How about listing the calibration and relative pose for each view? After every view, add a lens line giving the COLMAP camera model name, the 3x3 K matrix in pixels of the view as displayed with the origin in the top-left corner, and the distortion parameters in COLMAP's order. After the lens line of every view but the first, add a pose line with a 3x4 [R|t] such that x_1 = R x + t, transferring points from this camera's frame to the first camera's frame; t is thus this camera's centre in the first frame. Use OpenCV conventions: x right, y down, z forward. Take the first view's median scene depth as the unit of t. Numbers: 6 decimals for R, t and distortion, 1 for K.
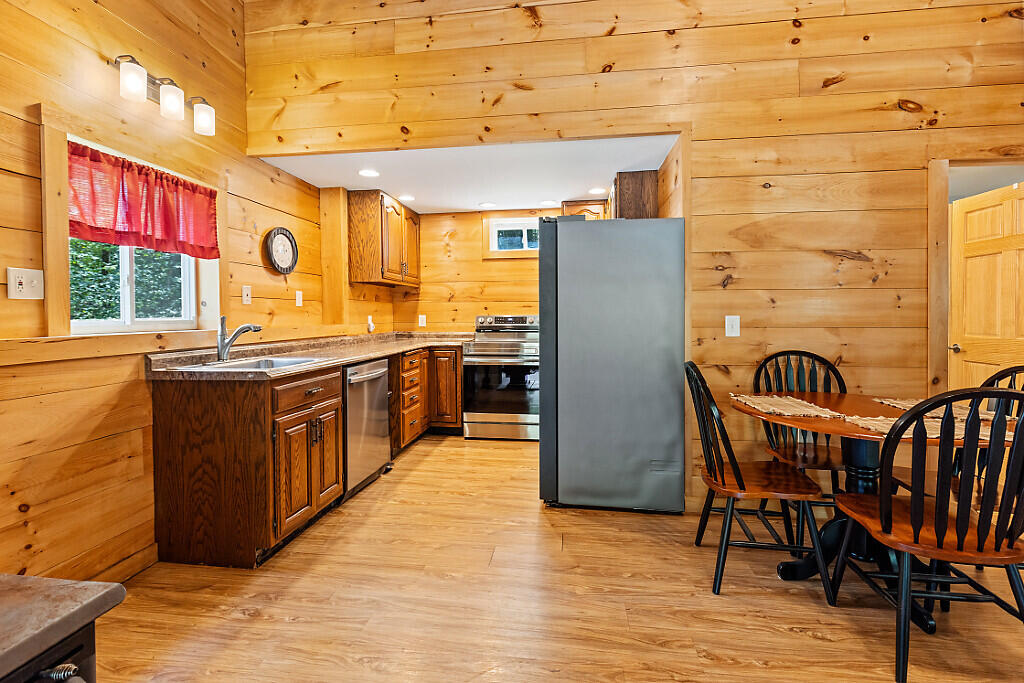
lens RADIAL K [[469.4, 0, 503.5], [0, 469.4, 321.8], [0, 0, 1]] dist [0.001580, 0.000106]
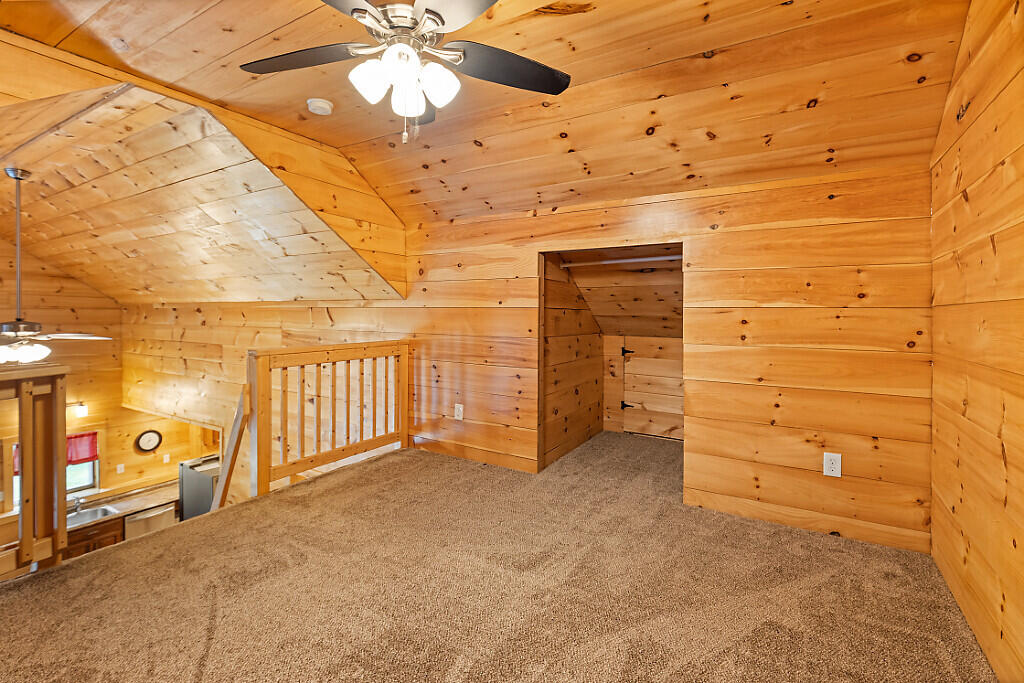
lens RADIAL K [[469.4, 0, 503.5], [0, 469.4, 321.8], [0, 0, 1]] dist [0.001580, 0.000106]
pose [[0.916998, 0.012894, -0.398684, 2.402157], [-0.014992, 0.999885, -0.002145, -0.931756], [0.398611, 0.007944, 0.917086, -0.395570]]
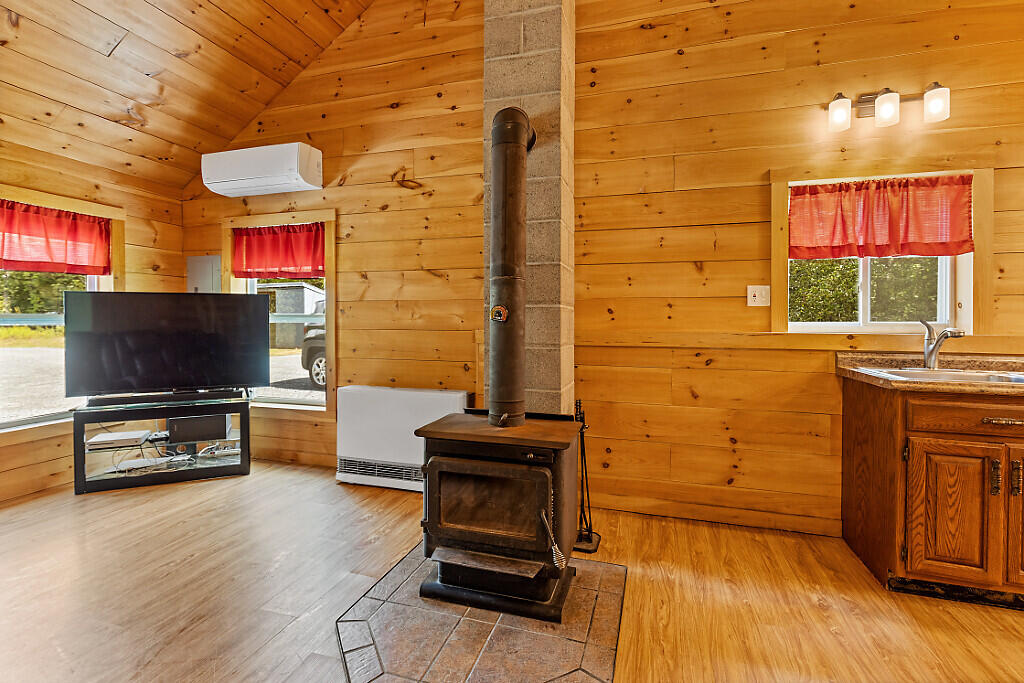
lens RADIAL K [[469.4, 0, 503.5], [0, 469.4, 321.8], [0, 0, 1]] dist [0.001580, 0.000106]
pose [[-0.145602, 0.019336, -0.989154, 0.408054], [-0.017175, 0.999609, 0.022069, -0.012510], [0.989194, 0.020202, -0.145212, 0.303406]]
